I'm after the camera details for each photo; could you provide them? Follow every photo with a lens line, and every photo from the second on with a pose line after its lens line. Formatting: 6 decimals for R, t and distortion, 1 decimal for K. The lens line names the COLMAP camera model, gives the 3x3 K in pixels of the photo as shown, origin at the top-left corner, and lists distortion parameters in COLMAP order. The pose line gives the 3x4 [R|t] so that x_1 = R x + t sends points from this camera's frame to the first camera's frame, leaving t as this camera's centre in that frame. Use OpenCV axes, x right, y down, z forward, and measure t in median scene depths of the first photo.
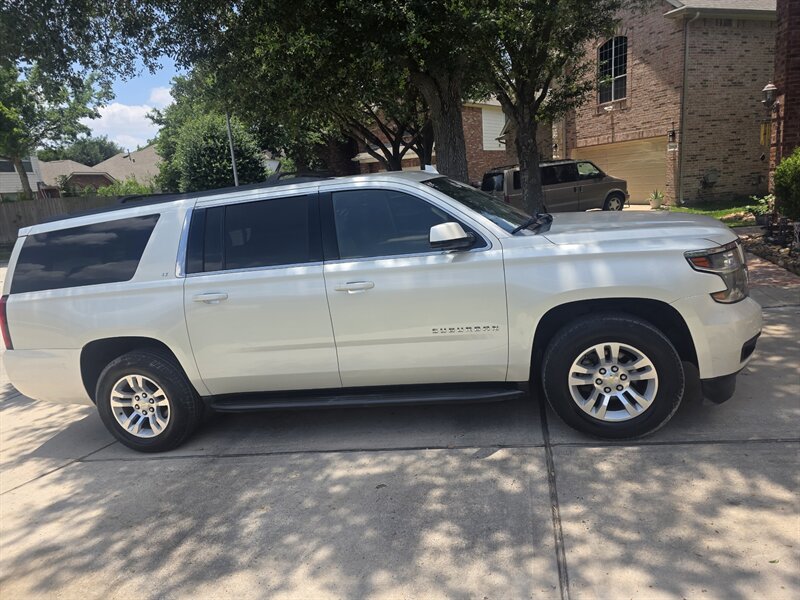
lens RADIAL K [[541.4, 0, 401.1], [0, 541.4, 289.0], [0, 0, 1]] dist [0.067092, -0.061524]
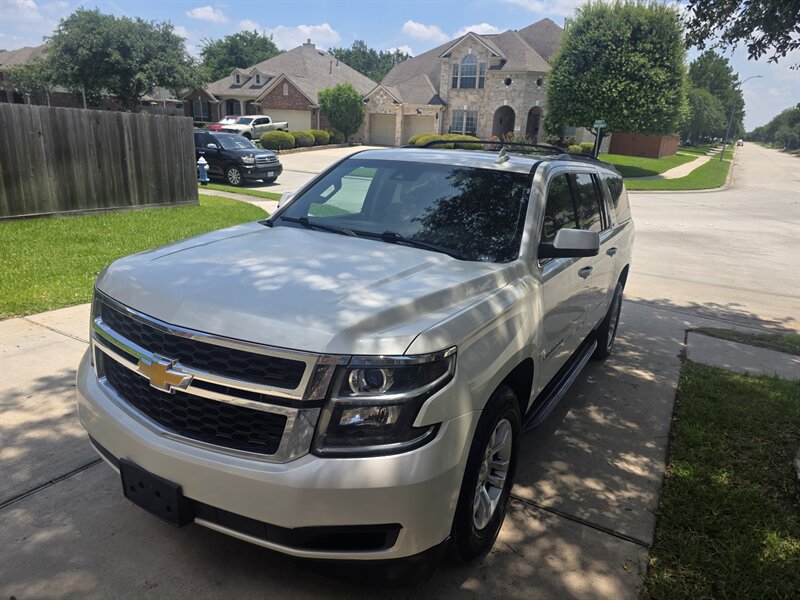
lens RADIAL K [[541.4, 0, 404.9], [0, 541.4, 300.2], [0, 0, 1]] dist [0.067092, -0.061524]
pose [[-0.288836, 0.355563, -0.888903, 1.071675], [-0.210061, 0.882314, 0.421184, -0.436430], [0.934049, 0.308377, -0.180154, 1.415780]]
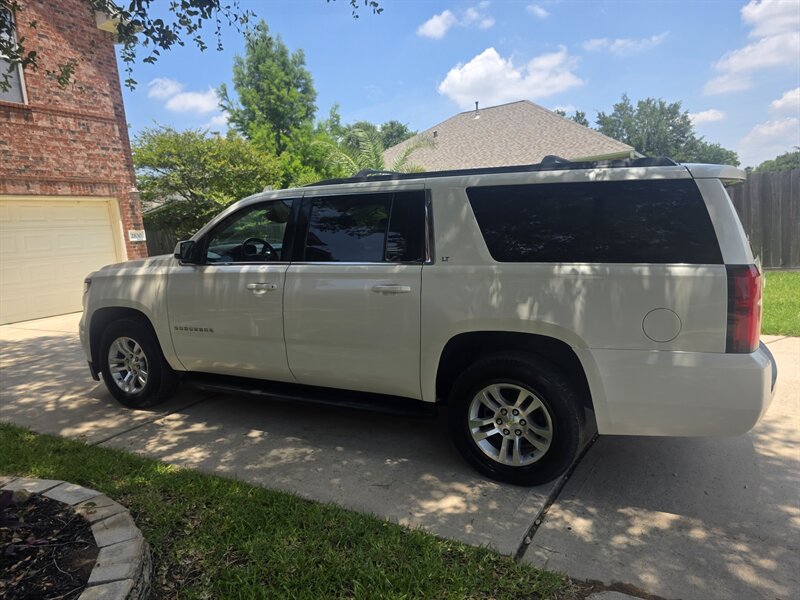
lens RADIAL K [[541.4, 0, 388.9], [0, 541.4, 308.4], [0, 0, 1]] dist [0.067092, -0.061524]
pose [[-0.955600, 0.126830, 0.265976, -0.493007], [0.207709, 0.930175, 0.302705, -0.364930], [-0.209012, 0.344511, -0.915219, 2.509249]]
